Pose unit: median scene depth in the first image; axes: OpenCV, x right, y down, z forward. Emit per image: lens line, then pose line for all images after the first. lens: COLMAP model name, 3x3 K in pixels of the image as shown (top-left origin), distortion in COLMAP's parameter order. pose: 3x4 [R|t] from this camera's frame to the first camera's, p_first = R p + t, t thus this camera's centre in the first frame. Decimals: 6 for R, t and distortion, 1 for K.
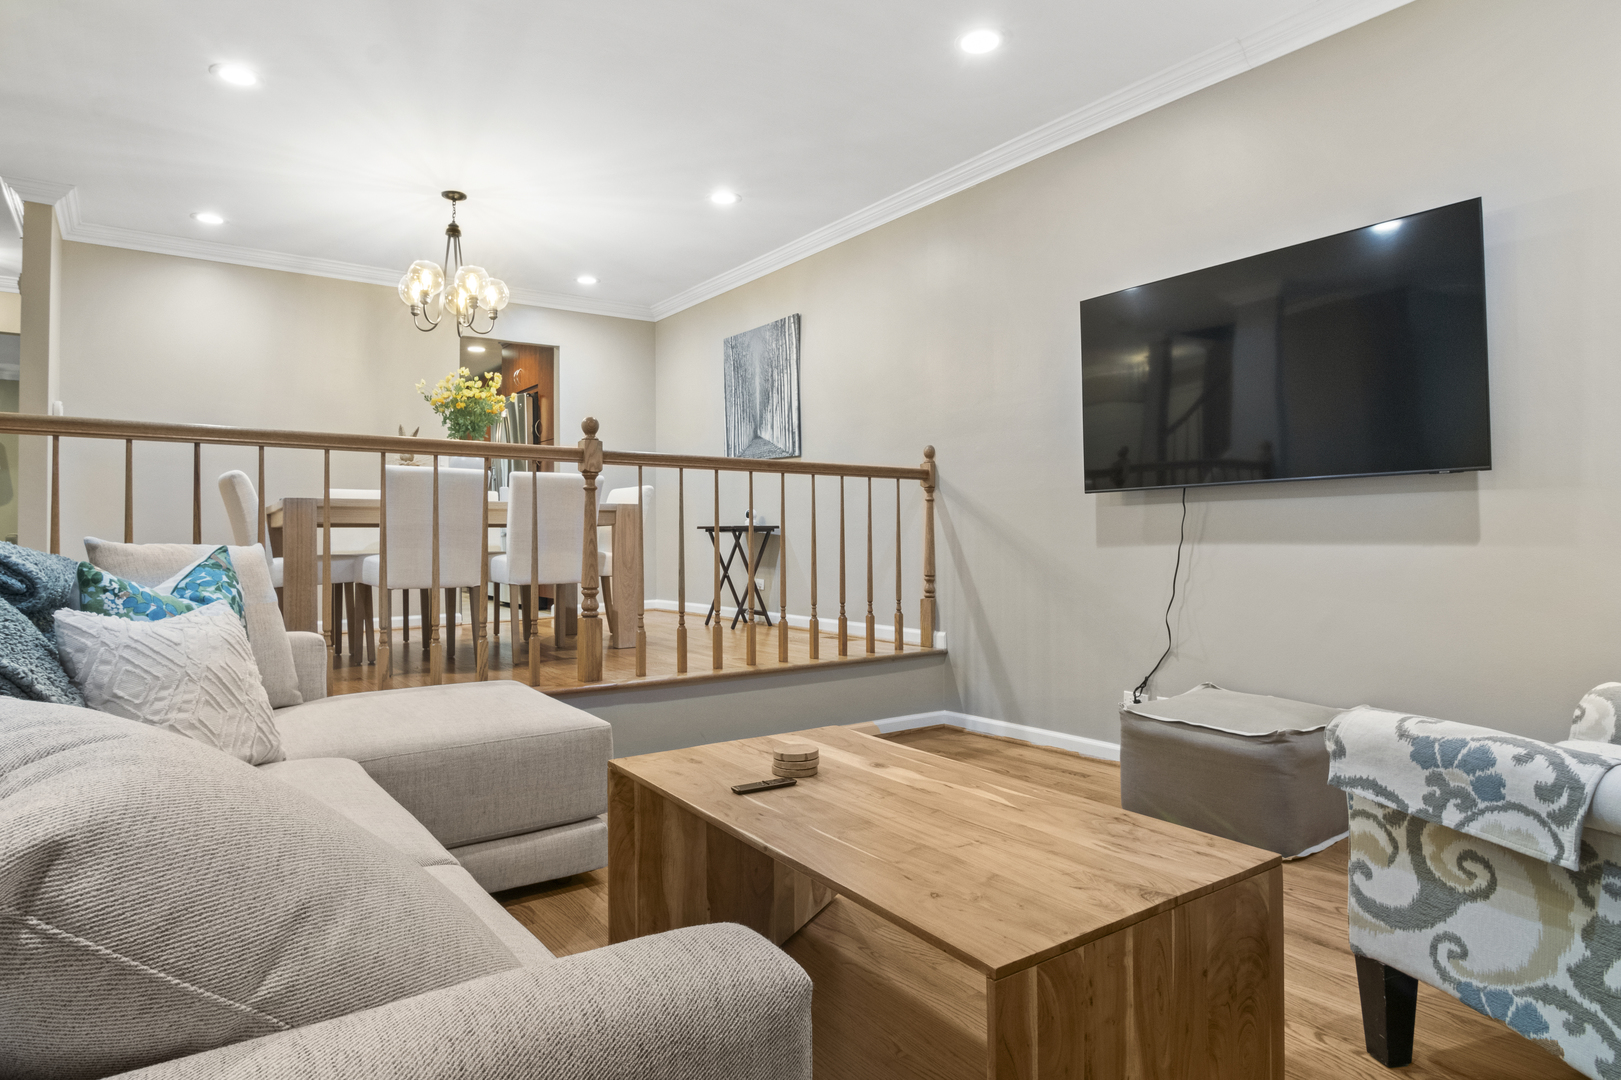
lens RADIAL K [[900.5, 0, 815.8], [0, 900.5, 536.9], [0, 0, 1]] dist [-0.020626, -0.000996]
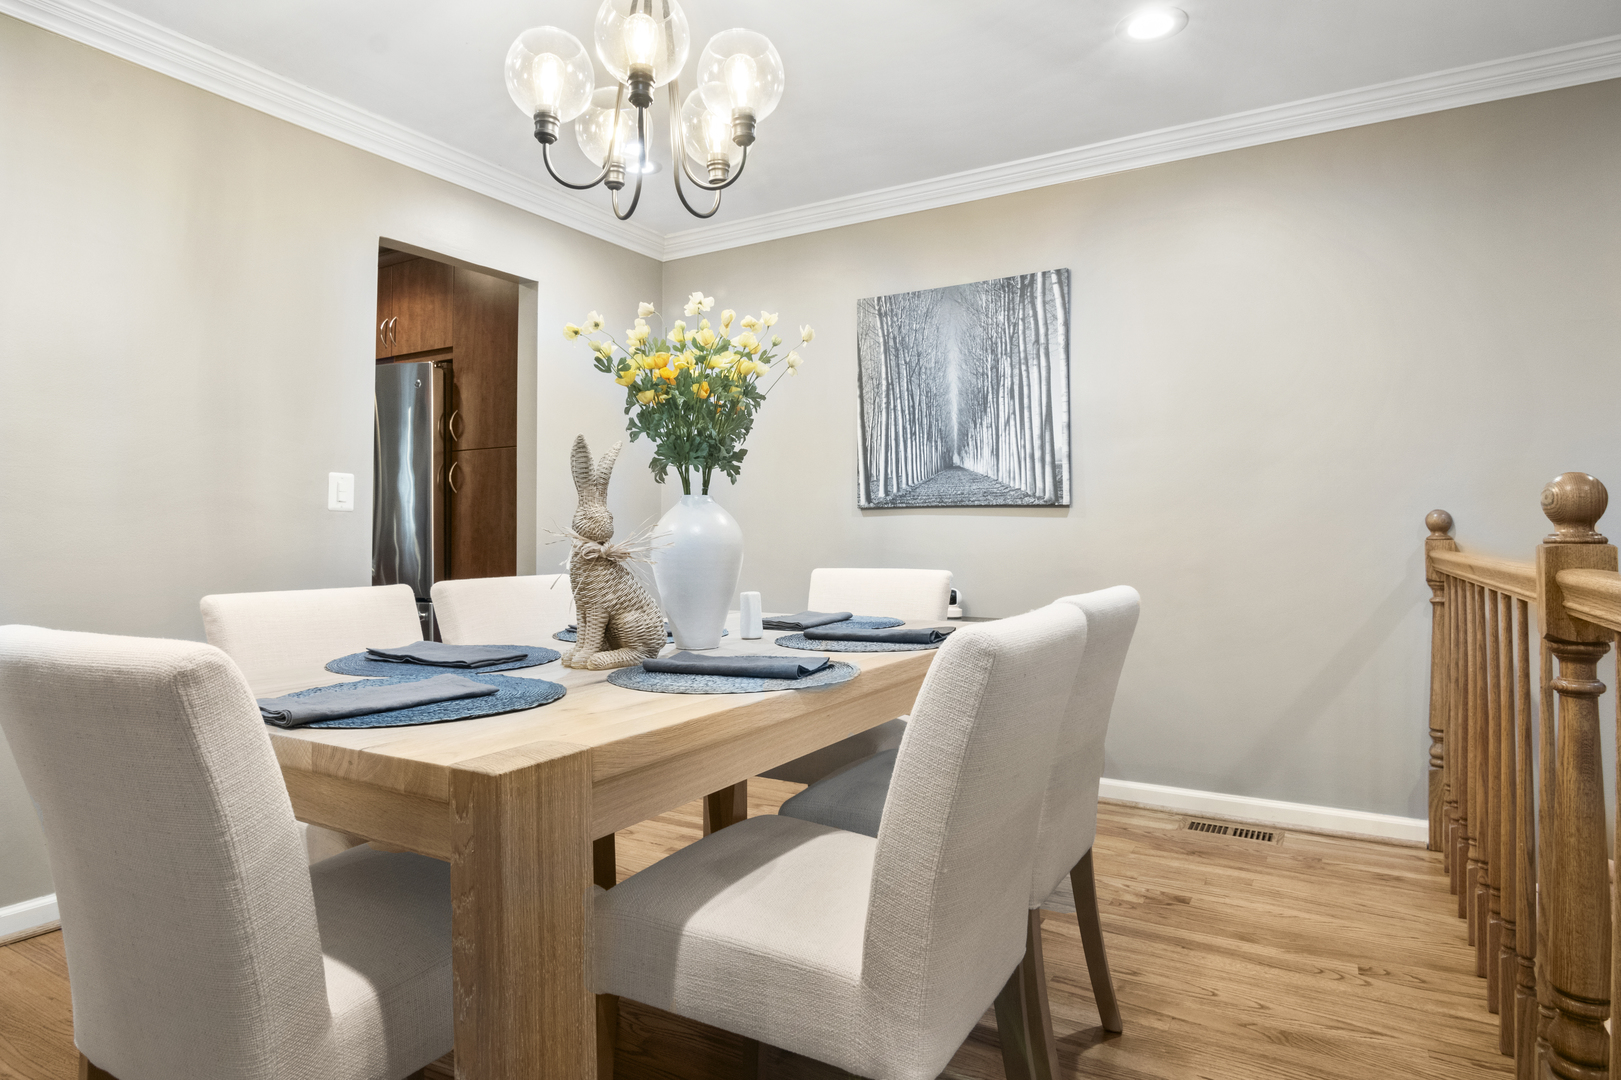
lens RADIAL K [[900.5, 0, 805.2], [0, 900.5, 532.0], [0, 0, 1]] dist [-0.020626, -0.000996]
pose [[0.925627, 0.006952, 0.378372, -0.388710], [-0.005986, 0.999975, -0.003730, -0.065286], [-0.378389, 0.001188, 0.925646, 0.485622]]
